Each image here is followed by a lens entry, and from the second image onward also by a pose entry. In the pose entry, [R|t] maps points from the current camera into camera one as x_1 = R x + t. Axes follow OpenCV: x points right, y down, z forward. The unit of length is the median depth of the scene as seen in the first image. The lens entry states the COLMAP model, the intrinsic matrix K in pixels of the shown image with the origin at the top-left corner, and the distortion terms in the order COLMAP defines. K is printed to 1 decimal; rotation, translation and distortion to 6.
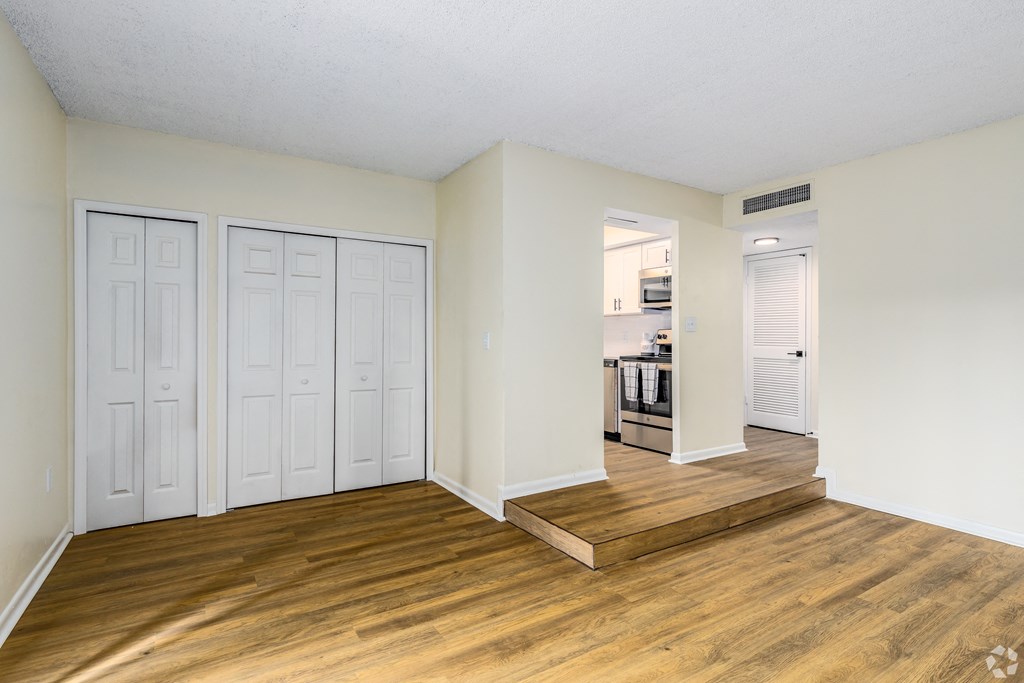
lens RADIAL K [[504.1, 0, 514.7], [0, 504.1, 338.9], [0, 0, 1]] dist [-0.000365, -0.000004]
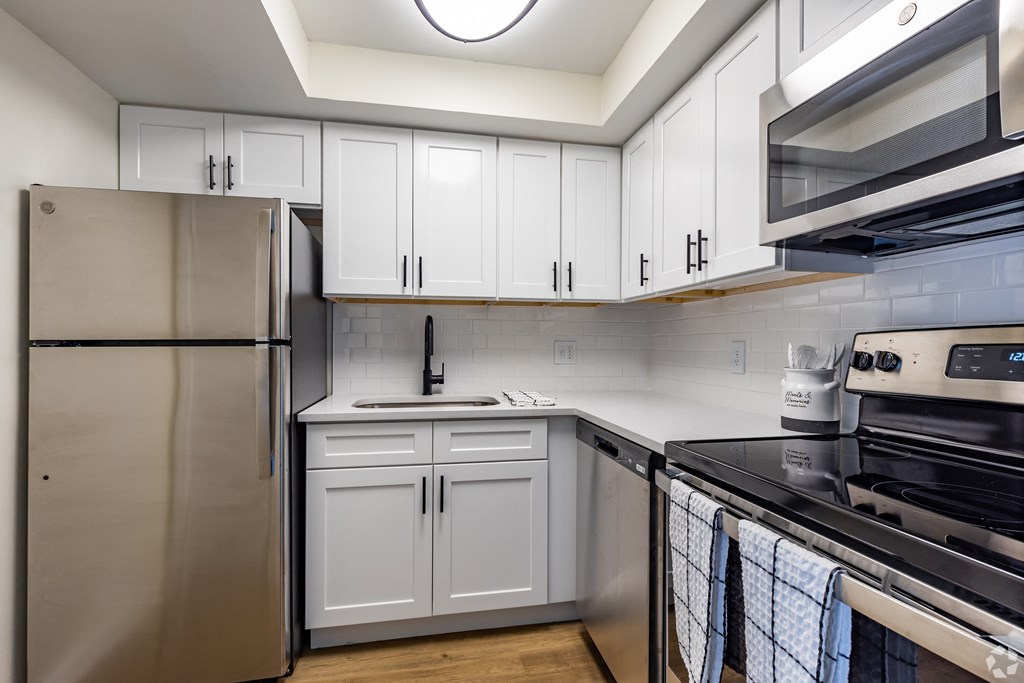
lens RADIAL K [[472.6, 0, 510.5], [0, 472.6, 346.7], [0, 0, 1]] dist [0.001717, 0.000042]
pose [[0.935251, -0.002536, -0.353977, 0.209647], [0.002055, 0.999996, -0.001735, -0.011265], [0.353980, 0.000895, 0.935253, 0.726041]]
